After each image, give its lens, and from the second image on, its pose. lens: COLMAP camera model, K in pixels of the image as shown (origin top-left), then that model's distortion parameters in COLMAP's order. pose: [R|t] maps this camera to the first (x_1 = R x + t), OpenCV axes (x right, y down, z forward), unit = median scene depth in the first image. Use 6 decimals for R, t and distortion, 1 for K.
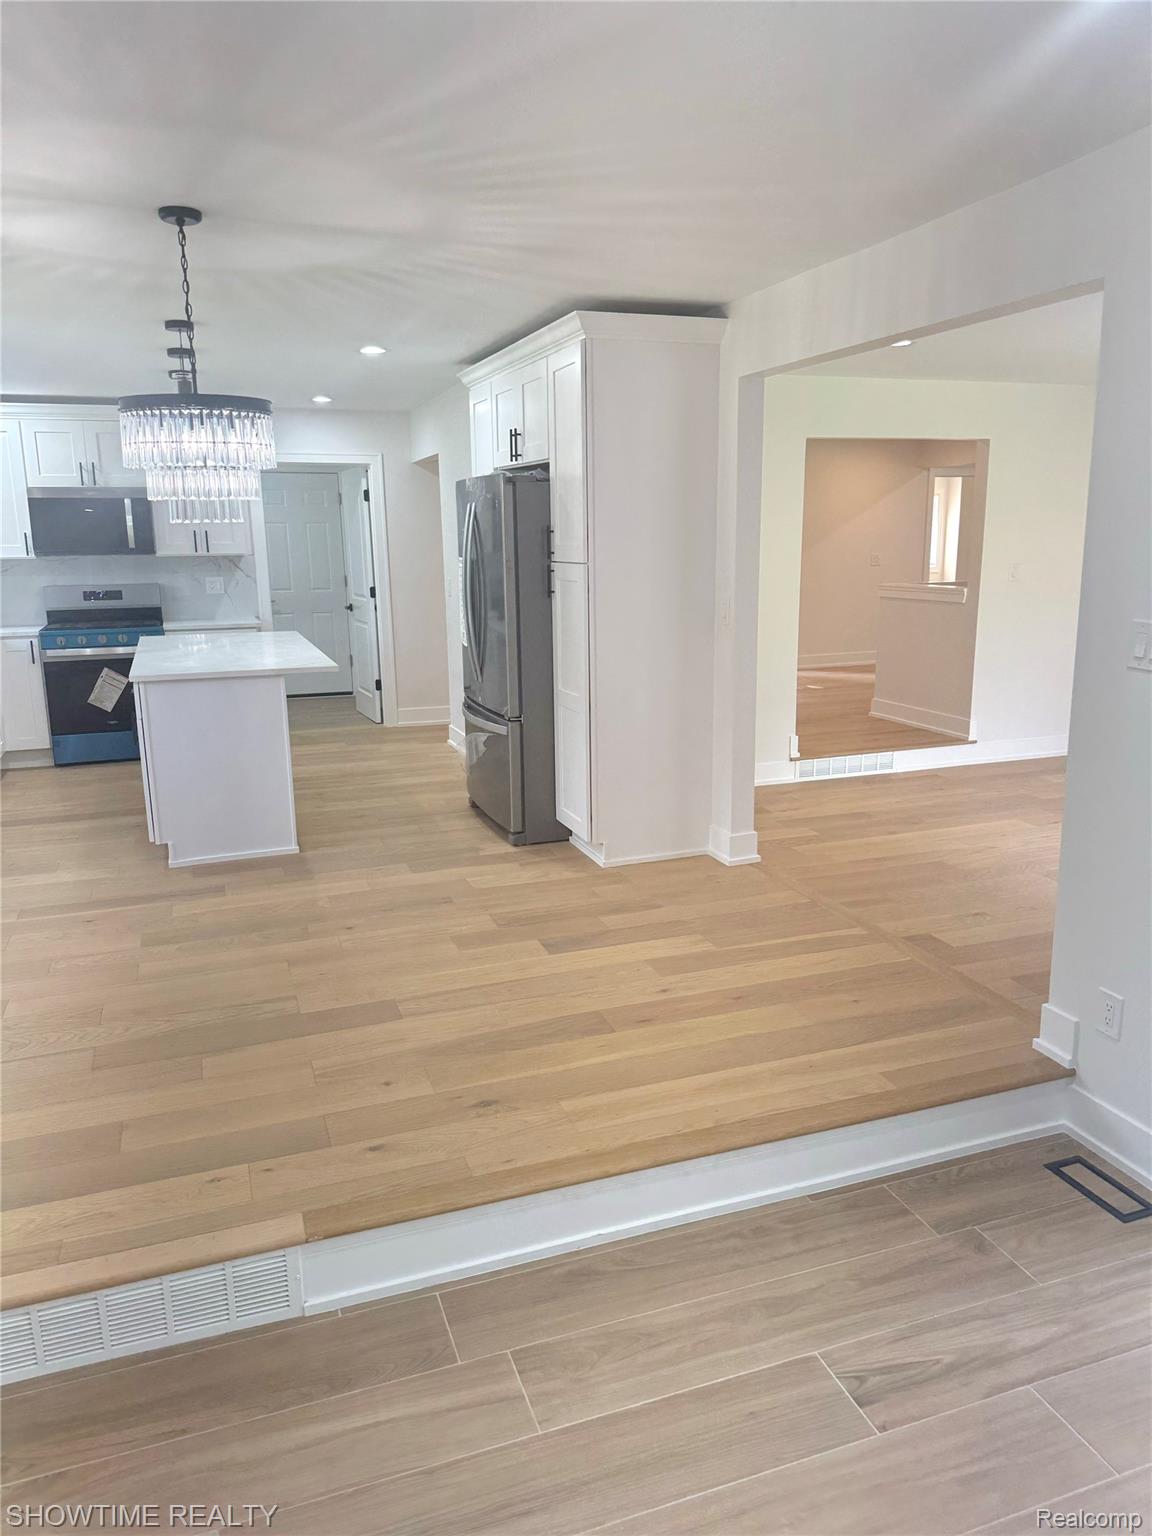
lens RADIAL K [[1097.0, 0, 578.1], [0, 1097.0, 768.5], [0, 0, 1]] dist [0.086196, -0.081512]
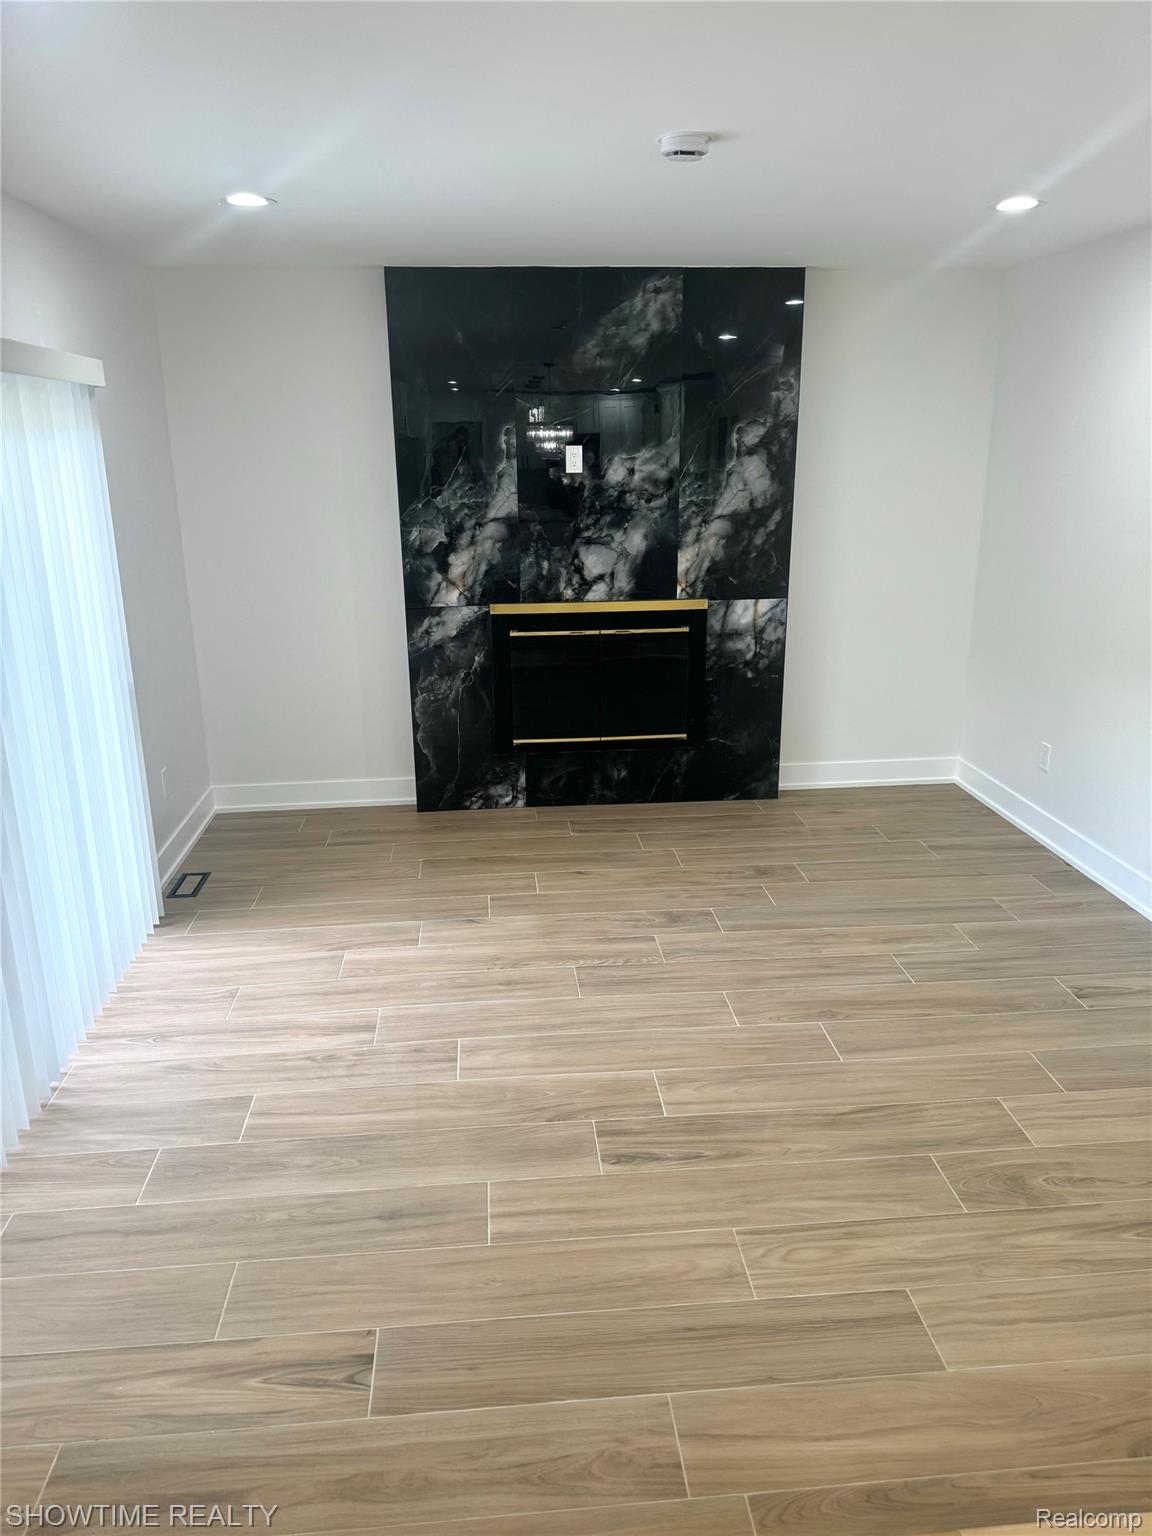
lens RADIAL K [[1097.0, 0, 562.6], [0, 1097.0, 777.2], [0, 0, 1]] dist [0.086196, -0.081512]
pose [[-0.966913, -0.051585, 0.249836, -0.159374], [0.077099, 0.874454, 0.478942, -0.402787], [-0.243176, 0.482357, -0.841544, 1.518374]]
